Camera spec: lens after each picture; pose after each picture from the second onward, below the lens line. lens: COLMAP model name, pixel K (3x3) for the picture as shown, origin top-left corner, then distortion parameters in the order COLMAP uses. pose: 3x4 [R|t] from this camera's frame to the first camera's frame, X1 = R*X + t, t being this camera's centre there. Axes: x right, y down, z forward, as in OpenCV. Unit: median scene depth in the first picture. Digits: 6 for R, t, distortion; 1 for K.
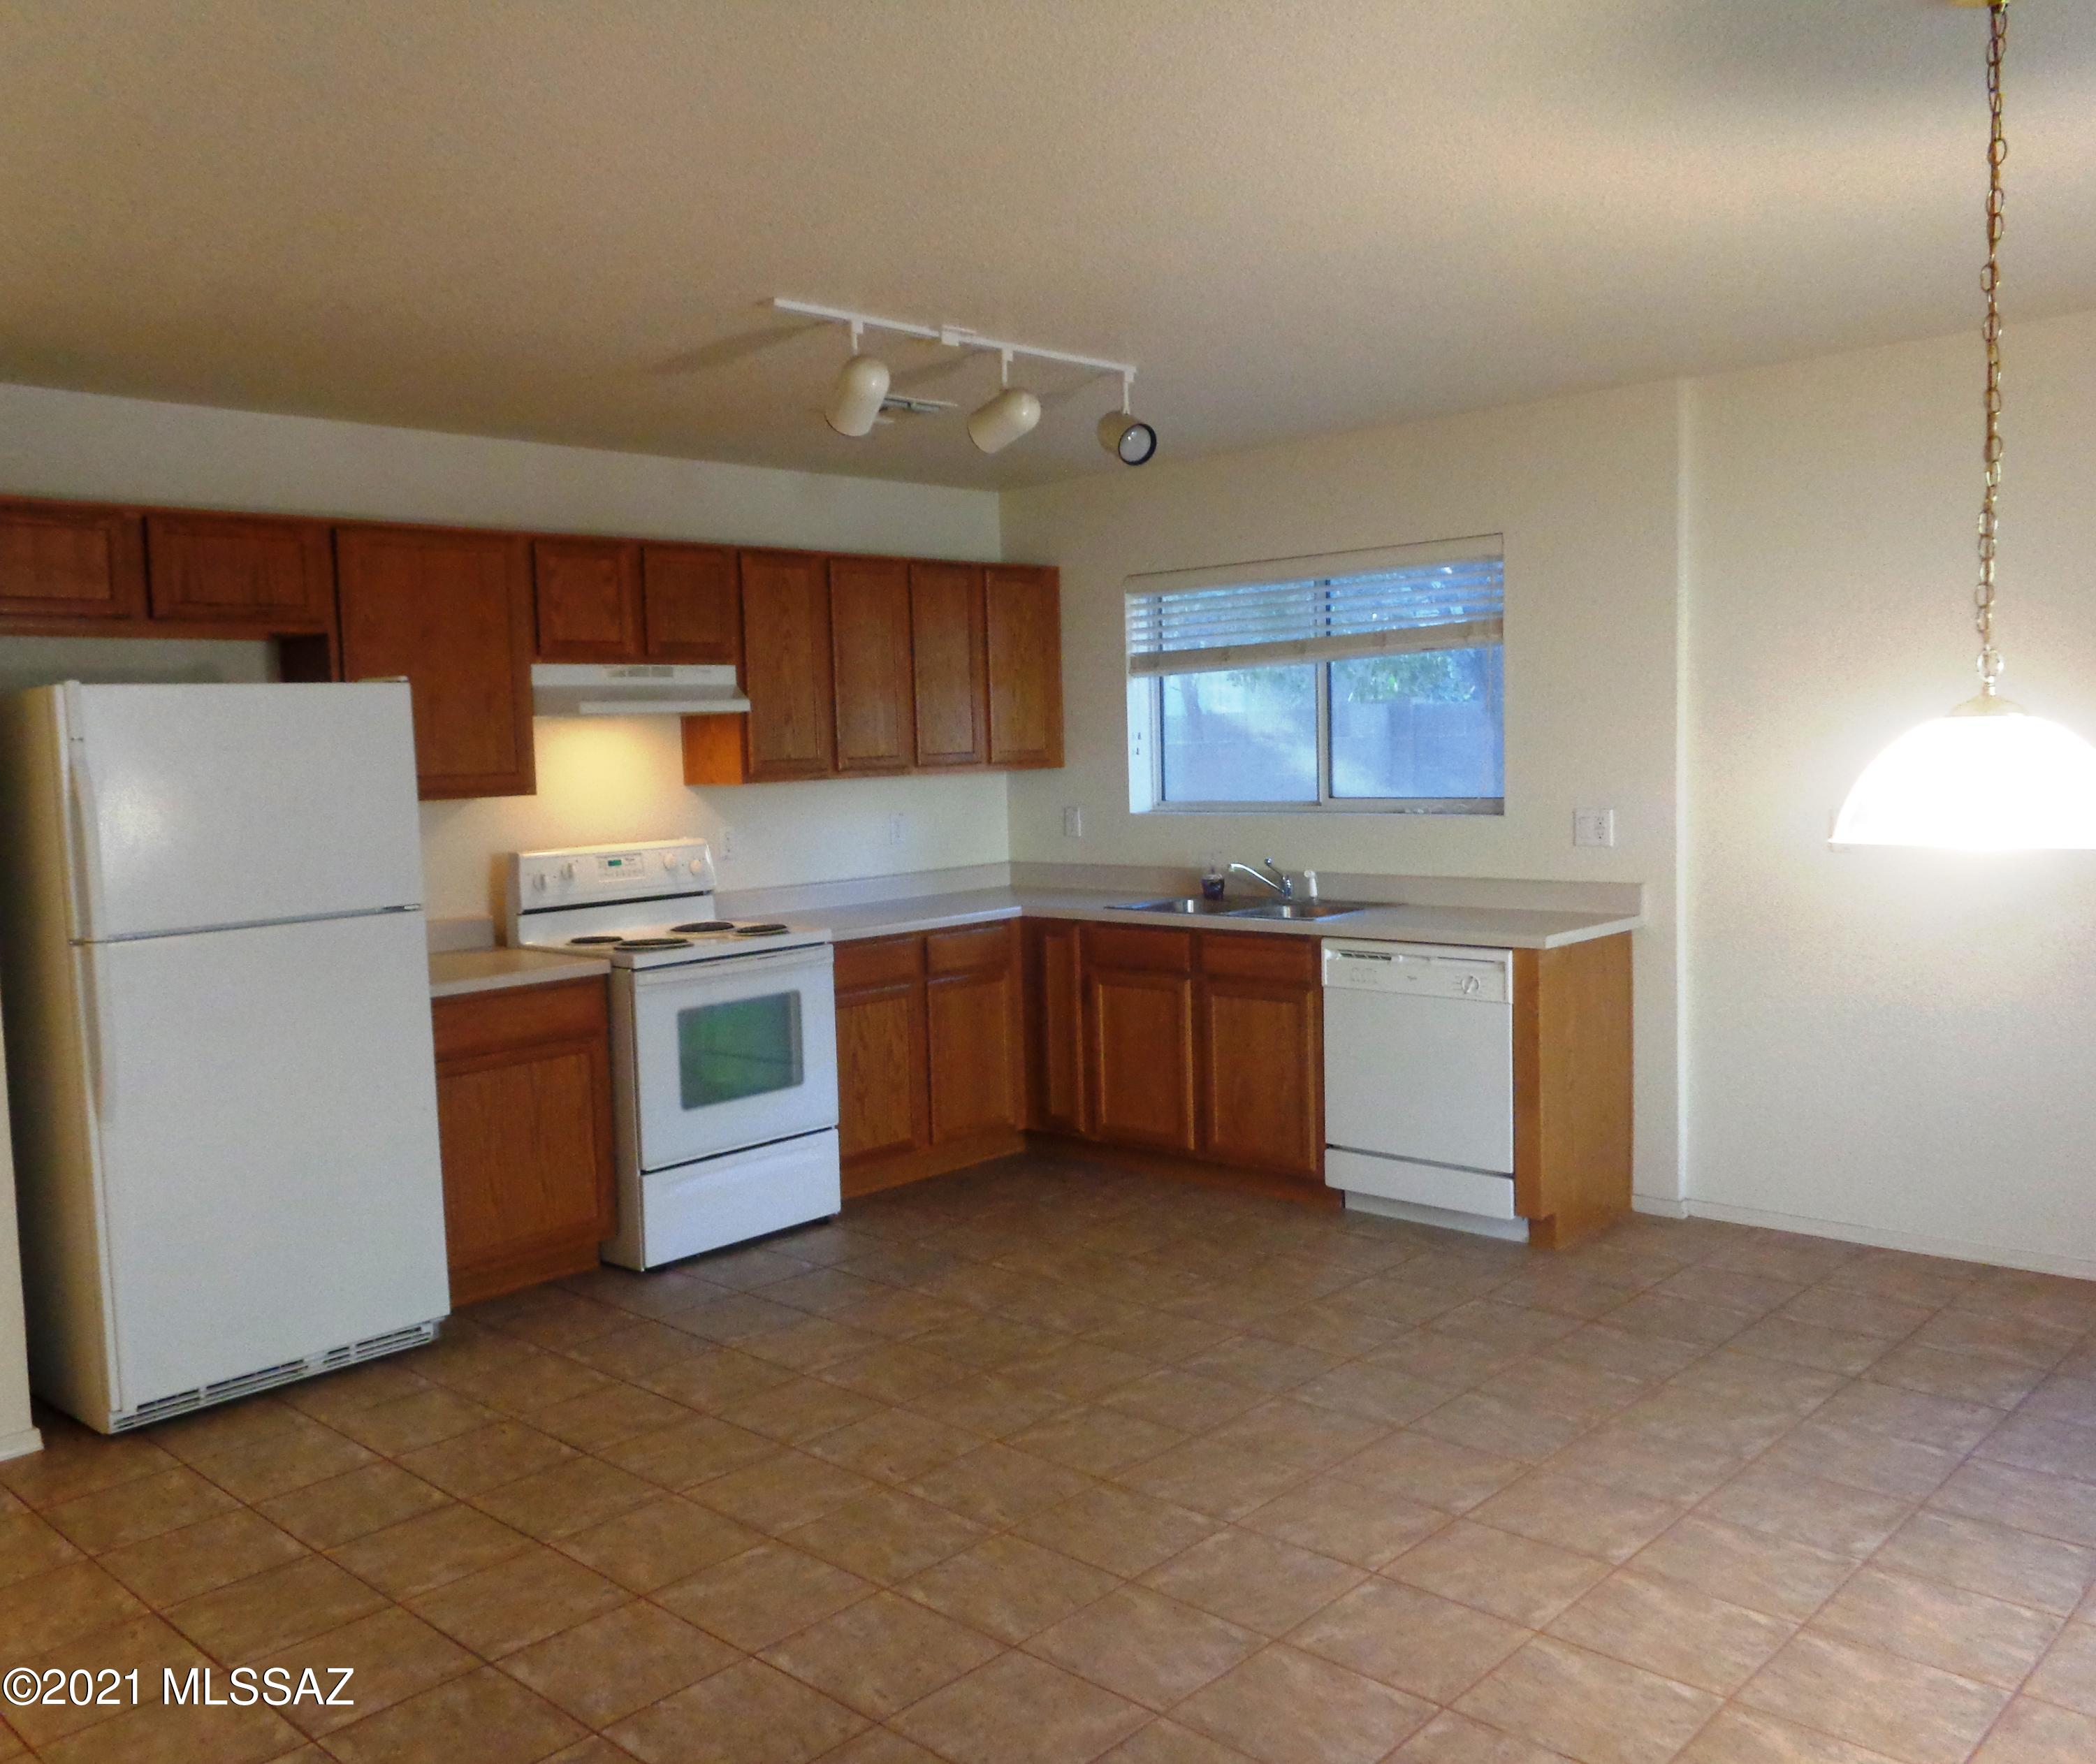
lens RADIAL K [[1772.1, 0, 932.3], [0, 1772.1, 883.9], [0, 0, 1]] dist [-0.002882, 0.006312]
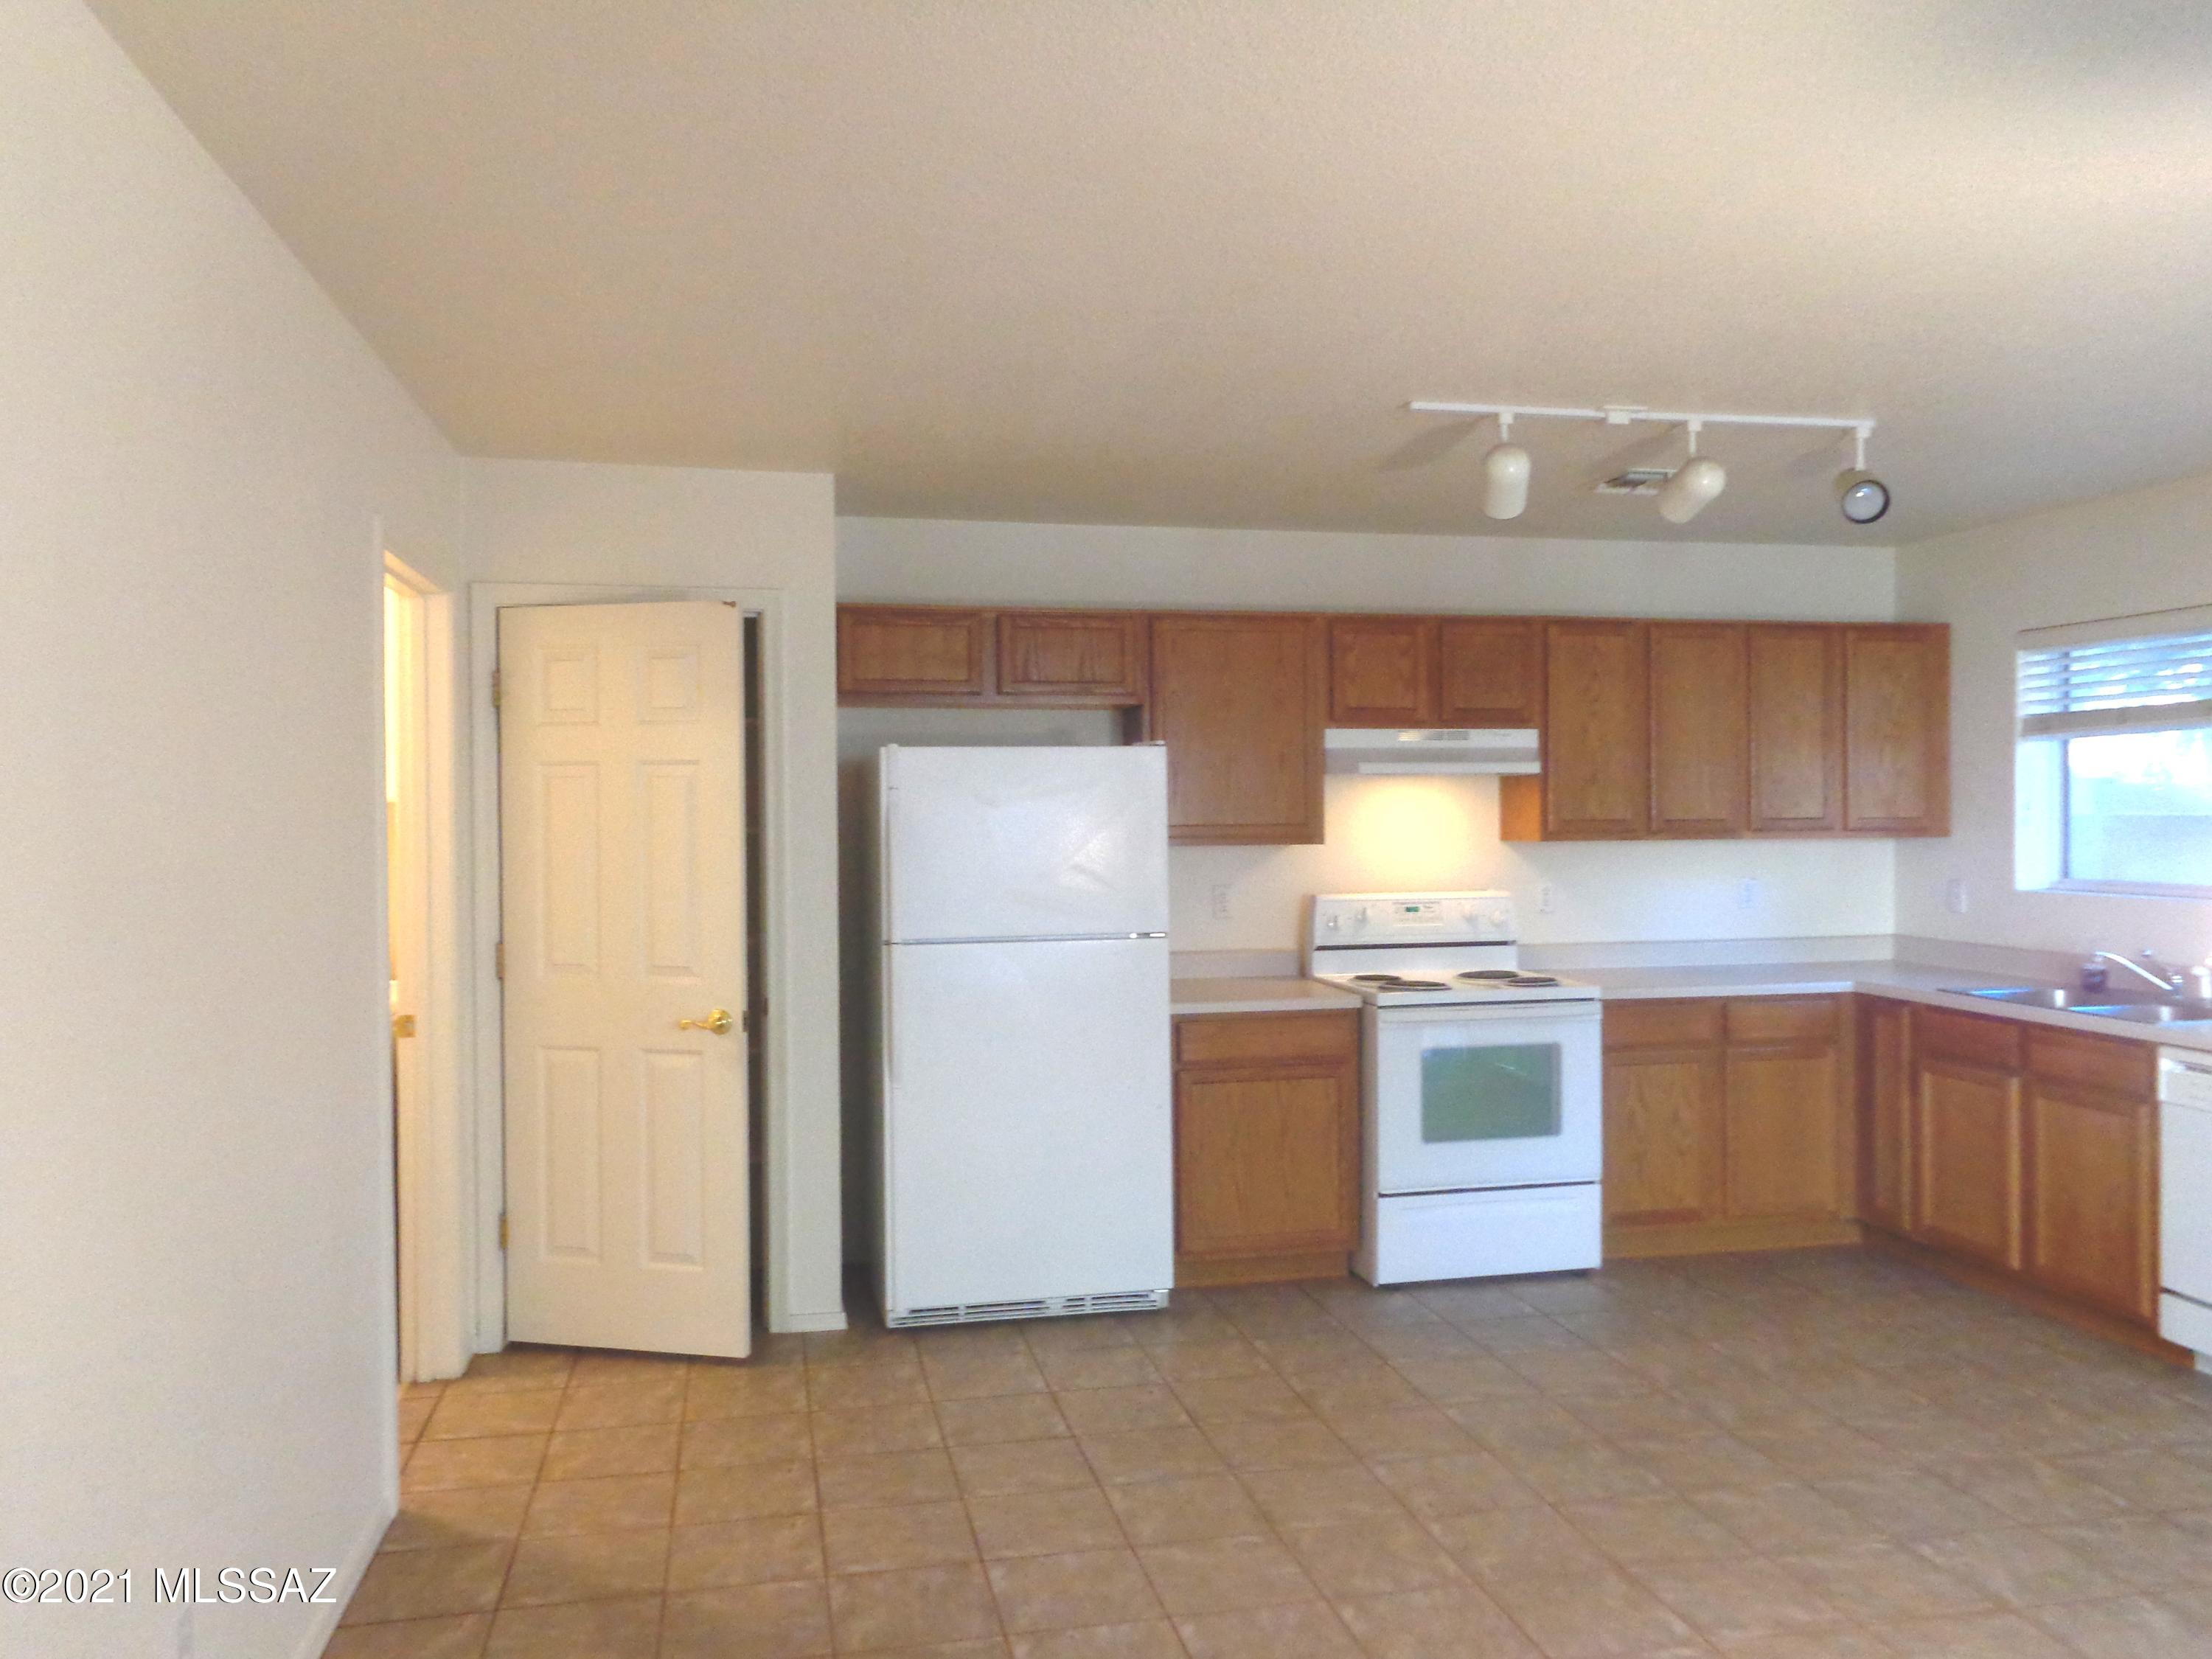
lens RADIAL K [[1674.6, 0, 1106.0], [0, 1674.6, 829.5], [0, 0, 1]] dist [0.000482, 0.008620]
pose [[0.839079, 0.033807, -0.542959, 0.243461], [-0.064569, 0.997201, -0.037694, -0.010865], [0.540165, 0.066687, 0.838913, 0.032187]]
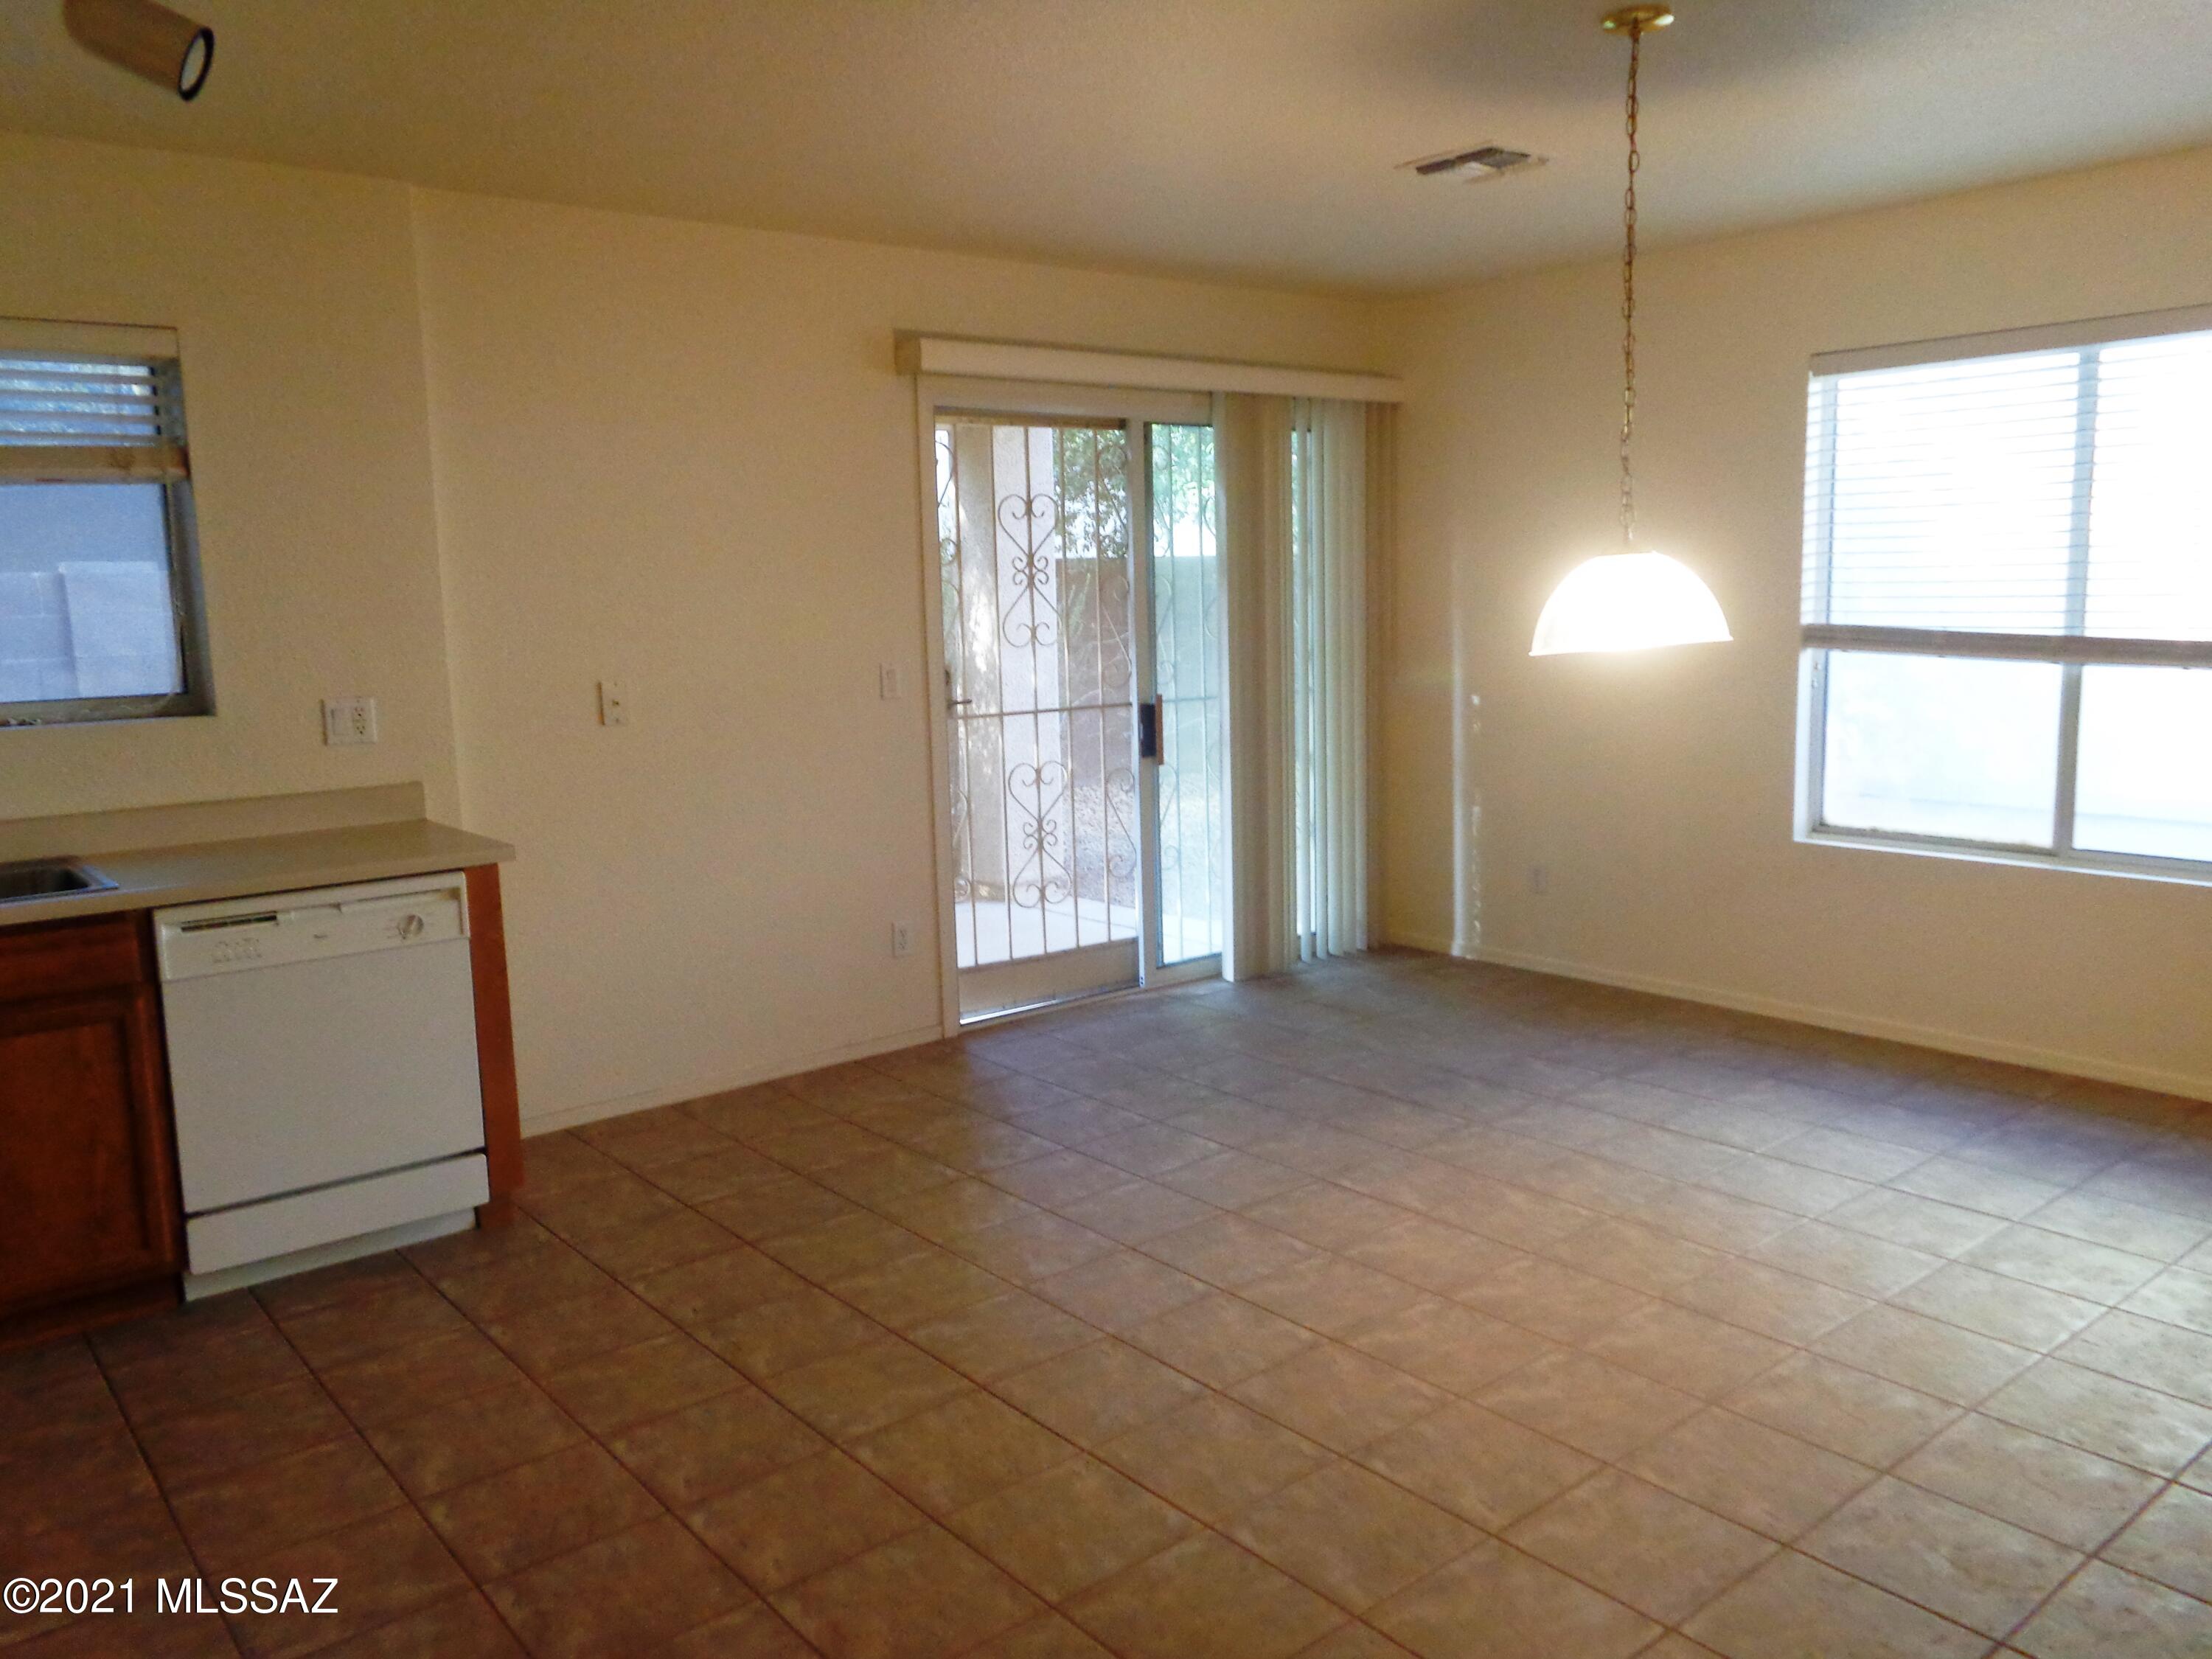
lens RADIAL K [[1639.6, 0, 1106.0], [0, 1639.6, 829.5], [0, 0, 1]] dist [-0.000162, 0.000449]
pose [[0.097729, -0.115157, 0.988528, -0.363149], [0.101927, 0.989218, 0.105161, -0.028513], [-0.989980, 0.090480, 0.108413, 0.618176]]
